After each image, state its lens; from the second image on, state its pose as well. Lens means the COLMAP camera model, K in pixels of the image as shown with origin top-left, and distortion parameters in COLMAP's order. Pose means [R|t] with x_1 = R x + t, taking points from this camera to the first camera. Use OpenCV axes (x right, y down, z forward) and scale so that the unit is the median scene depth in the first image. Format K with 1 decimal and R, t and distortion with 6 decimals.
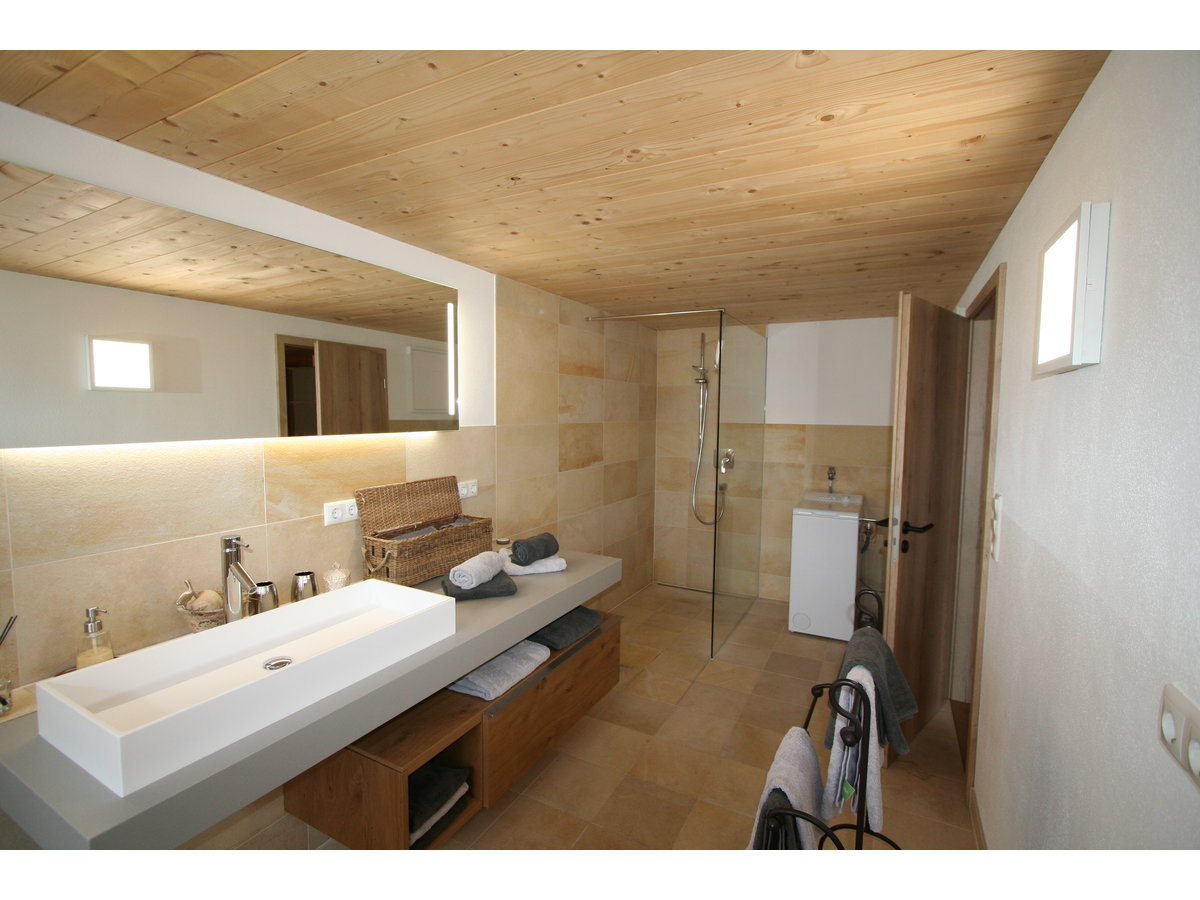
lens RADIAL K [[551.3, 0, 596.2], [0, 551.3, 451.5], [0, 0, 1]] dist [-0.015402, 0.000157]
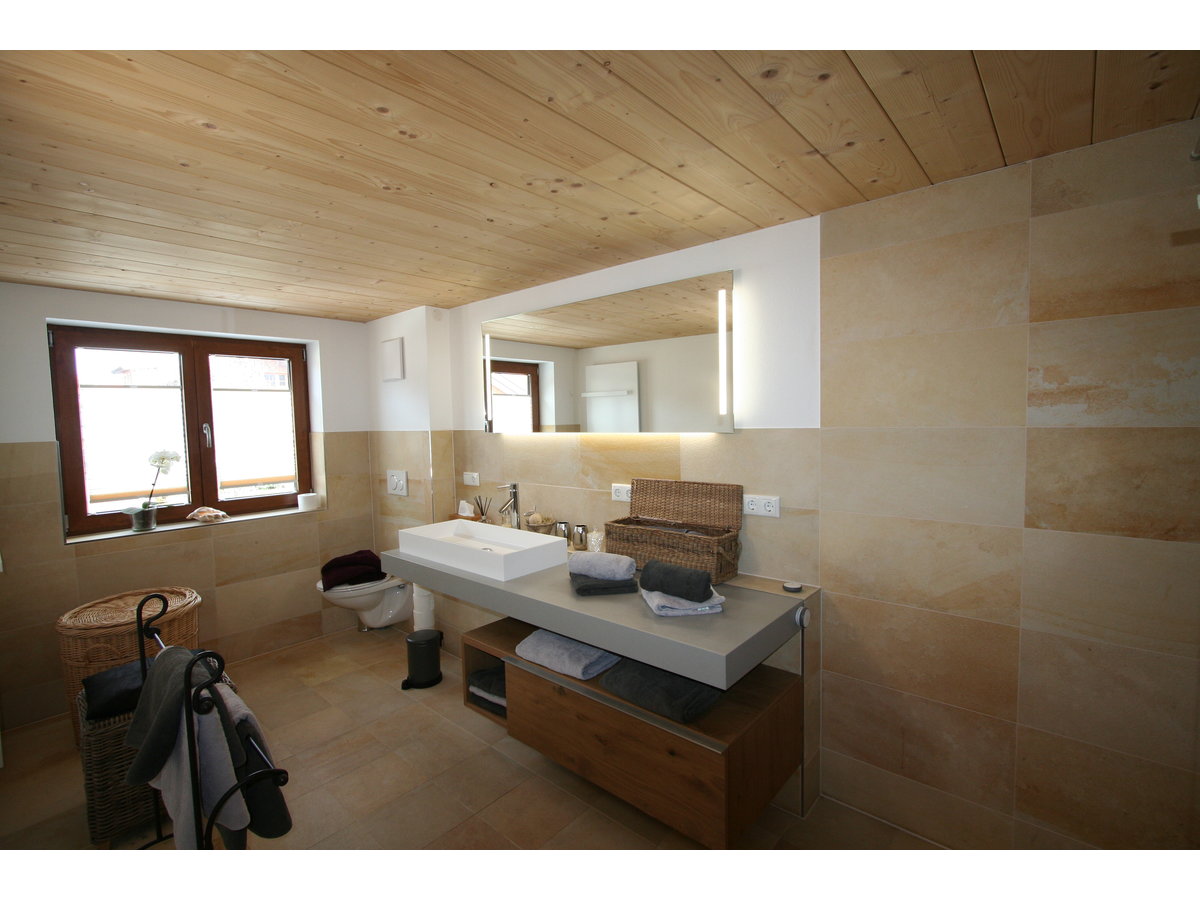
lens RADIAL K [[551.3, 0, 611.6], [0, 551.3, 445.2], [0, 0, 1]] dist [-0.015402, 0.000157]
pose [[-0.212809, 0.048012, -0.975913, 0.636787], [-0.048317, 0.997053, 0.059588, -0.061321], [0.975898, 0.059834, -0.209862, 0.999586]]
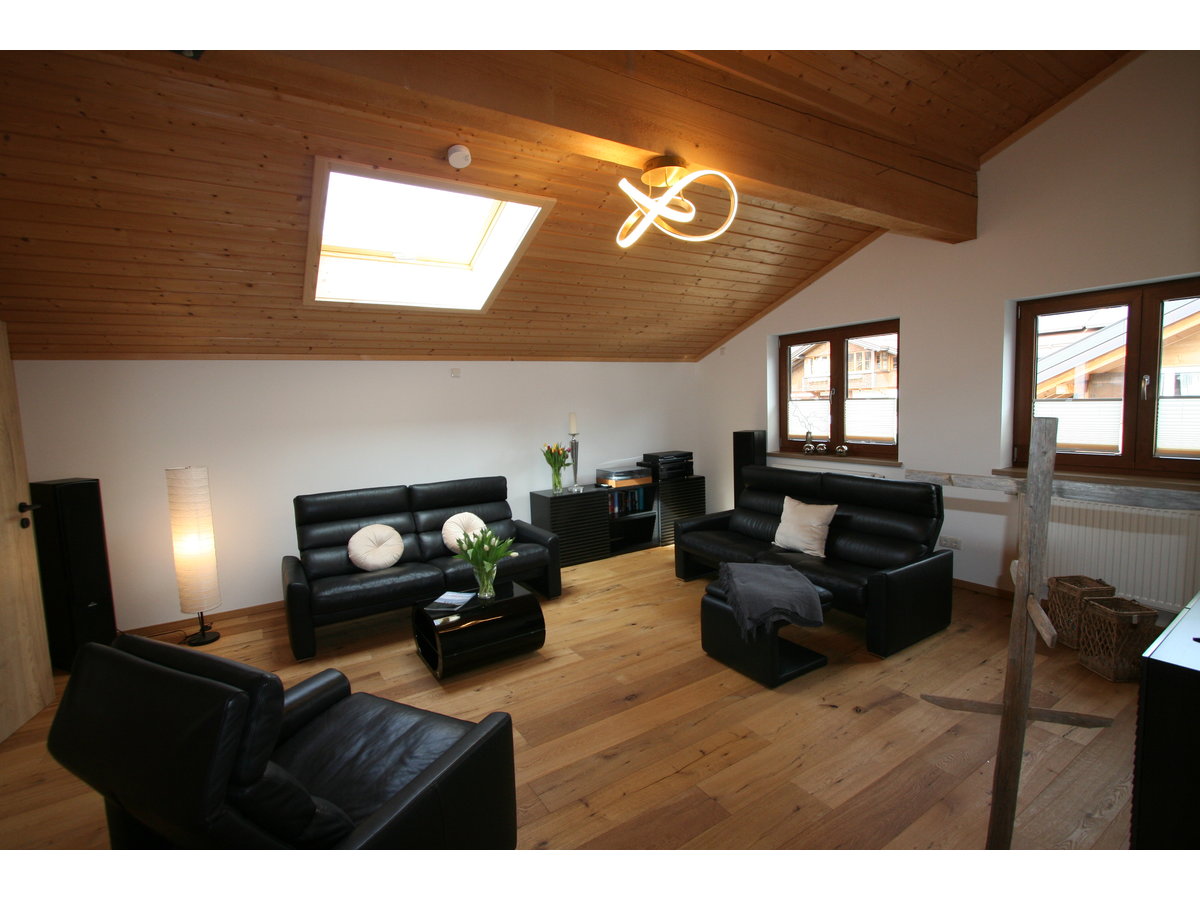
lens RADIAL K [[551.3, 0, 603.6], [0, 551.3, 449.6], [0, 0, 1]] dist [-0.015402, 0.000157]
pose [[-0.871042, -0.024605, 0.490593, -2.224786], [0.059353, 0.986155, 0.154838, -0.202967], [-0.487610, 0.163989, -0.857522, 2.729848]]
